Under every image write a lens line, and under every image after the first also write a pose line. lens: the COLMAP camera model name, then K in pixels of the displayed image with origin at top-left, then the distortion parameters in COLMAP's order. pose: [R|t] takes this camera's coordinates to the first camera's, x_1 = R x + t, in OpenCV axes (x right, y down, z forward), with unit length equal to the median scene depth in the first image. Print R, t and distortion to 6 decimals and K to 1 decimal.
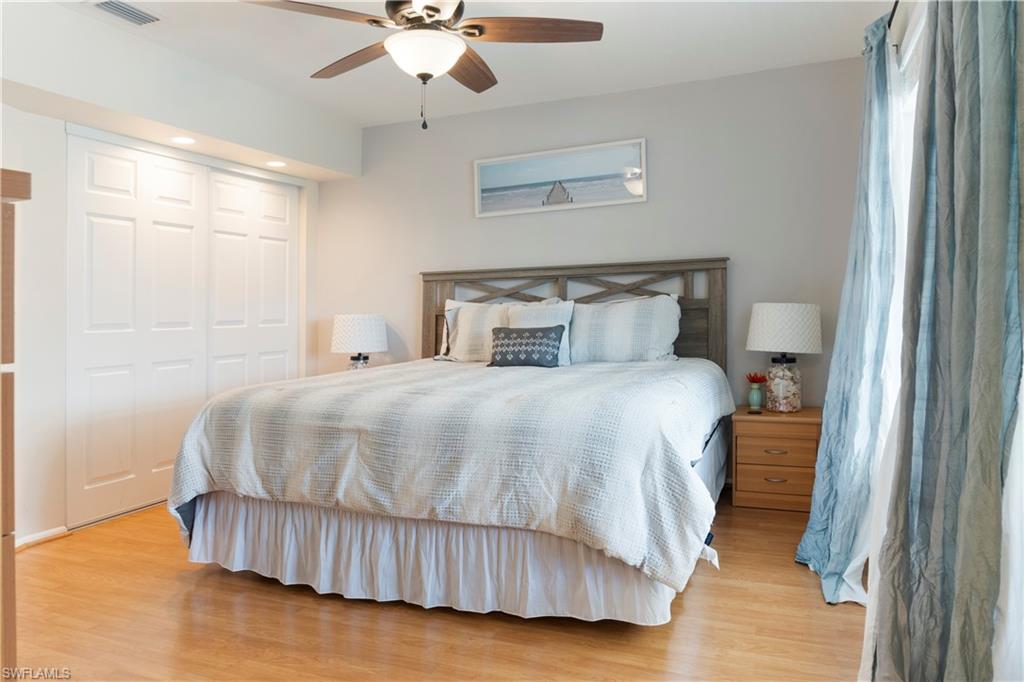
lens RADIAL K [[694.8, 0, 510.7], [0, 694.8, 291.4], [0, 0, 1]] dist [-0.042098, 0.000144]
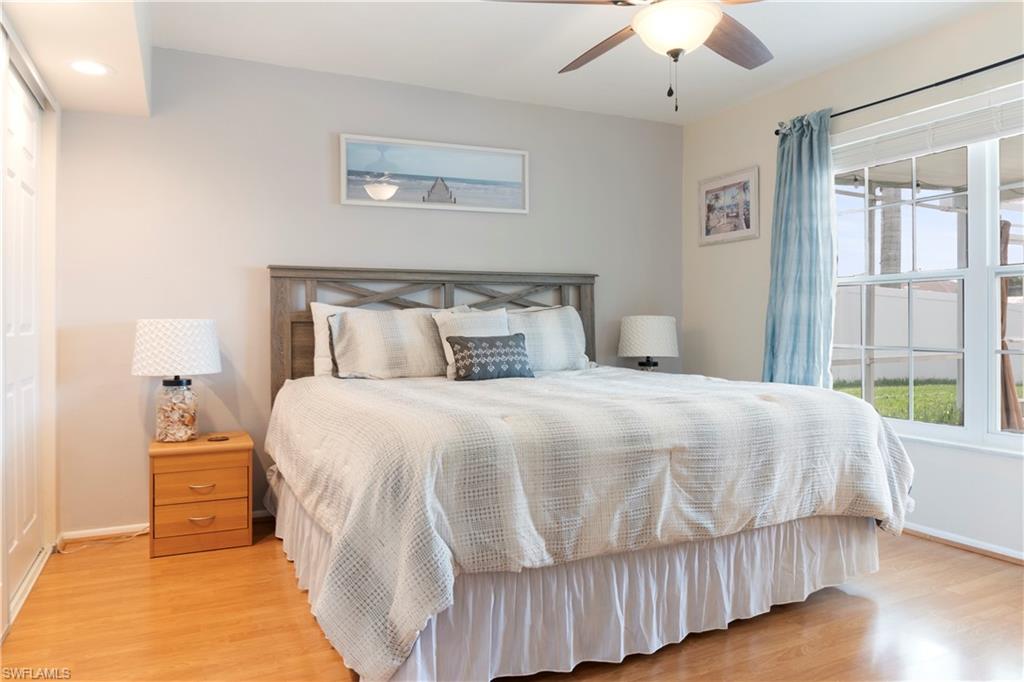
lens RADIAL K [[690.5, 0, 513.6], [0, 690.5, 316.0], [0, 0, 1]] dist [-0.039397, 0.000410]
pose [[0.659453, 0.025231, 0.751323, -0.922212], [-0.029170, 0.999543, -0.007964, 0.046245], [-0.751180, -0.016664, 0.659887, 0.552804]]
